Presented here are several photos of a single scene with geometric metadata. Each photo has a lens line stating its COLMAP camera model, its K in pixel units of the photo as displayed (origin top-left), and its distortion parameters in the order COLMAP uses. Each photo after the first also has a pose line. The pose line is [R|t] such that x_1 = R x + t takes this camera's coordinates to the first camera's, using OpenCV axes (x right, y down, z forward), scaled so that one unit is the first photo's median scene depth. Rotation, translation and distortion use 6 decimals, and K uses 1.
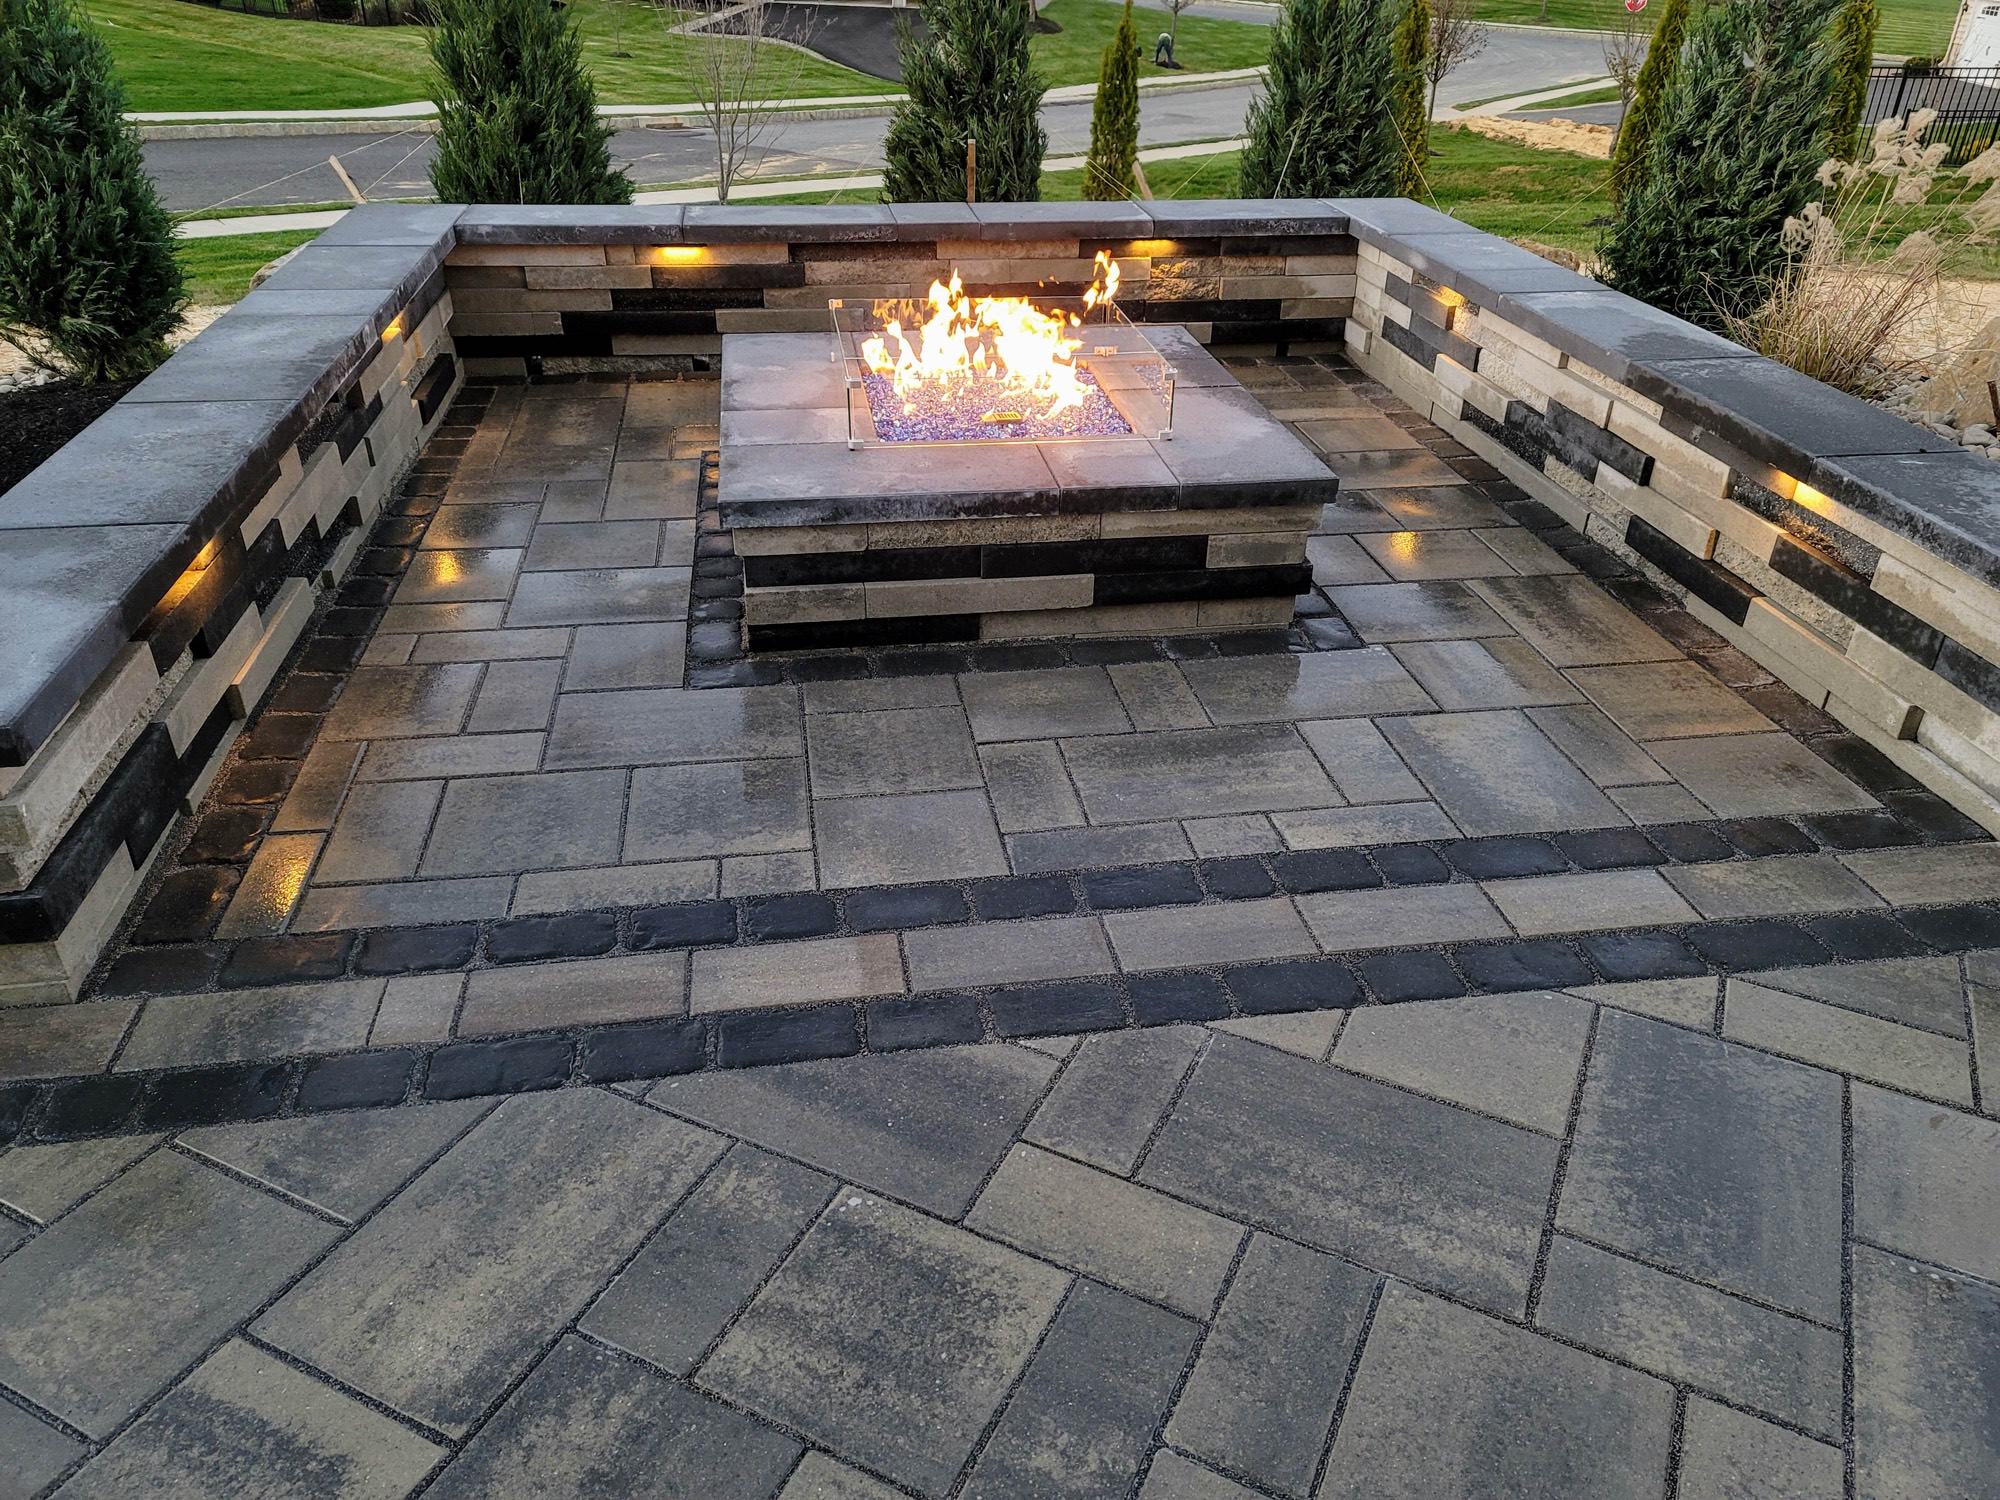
lens RADIAL K [[1470.6, 0, 1000.0], [0, 1470.6, 750.0], [0, 0, 1]] dist [0.001820, 0.000203]
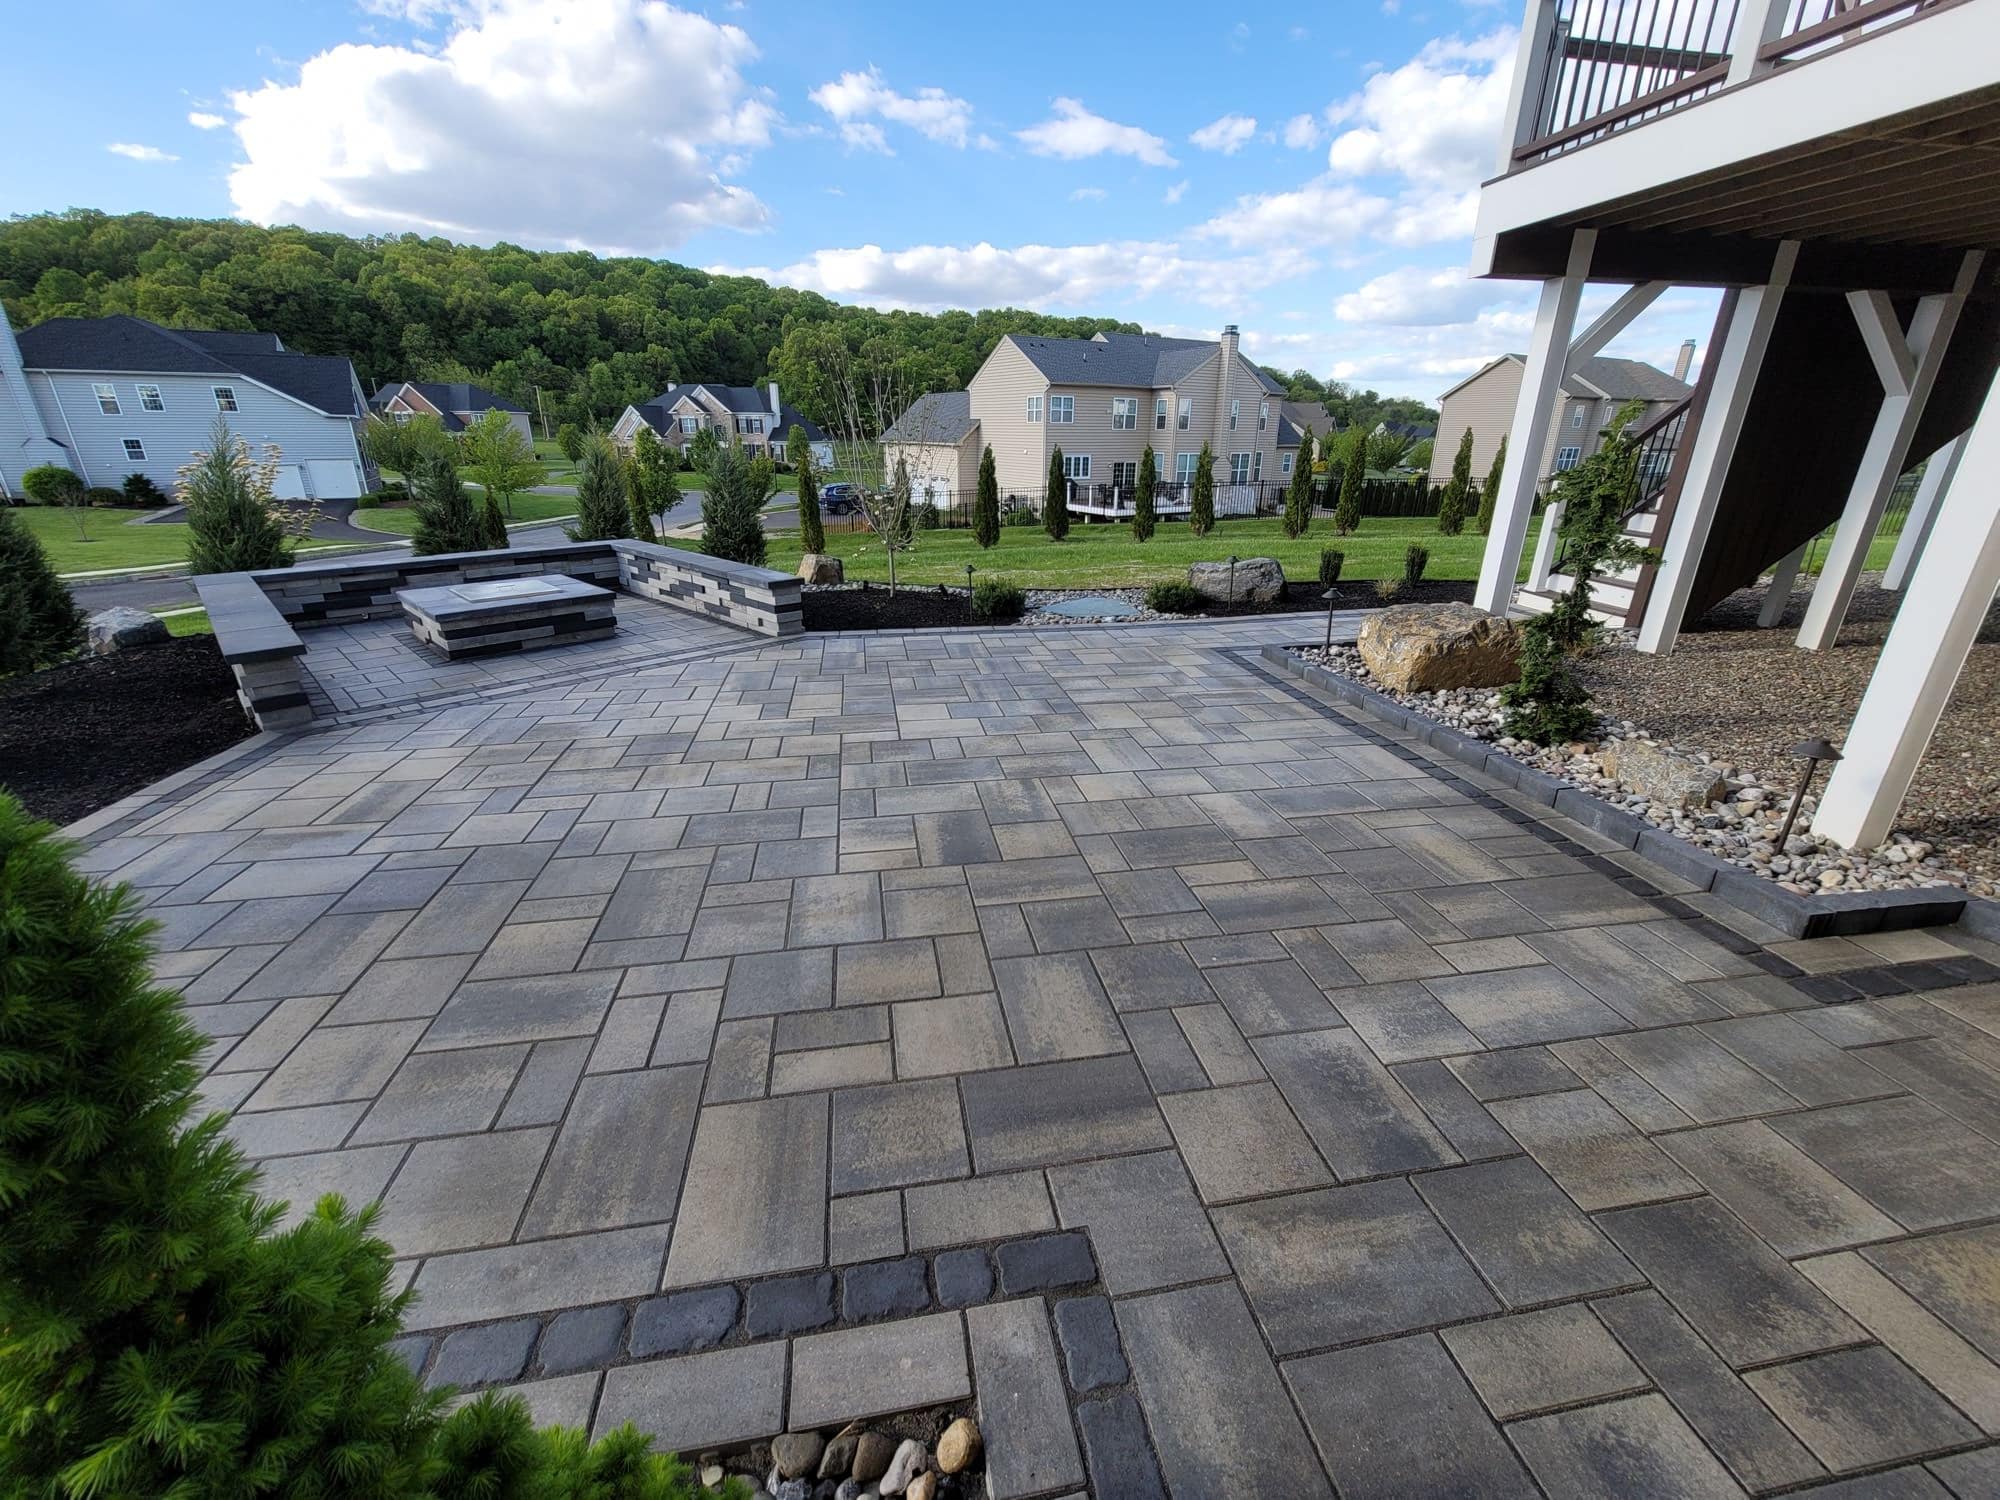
lens RADIAL K [[821.9, 0, 1000.0], [0, 821.9, 750.0], [0, 0, 1]] dist [0.001465, 0.000021]
pose [[0.807219, -0.226060, 0.545247, -0.213097], [0.300650, 0.952411, -0.050232, 0.569335], [-0.507943, 0.204477, 0.836769, -1.154078]]
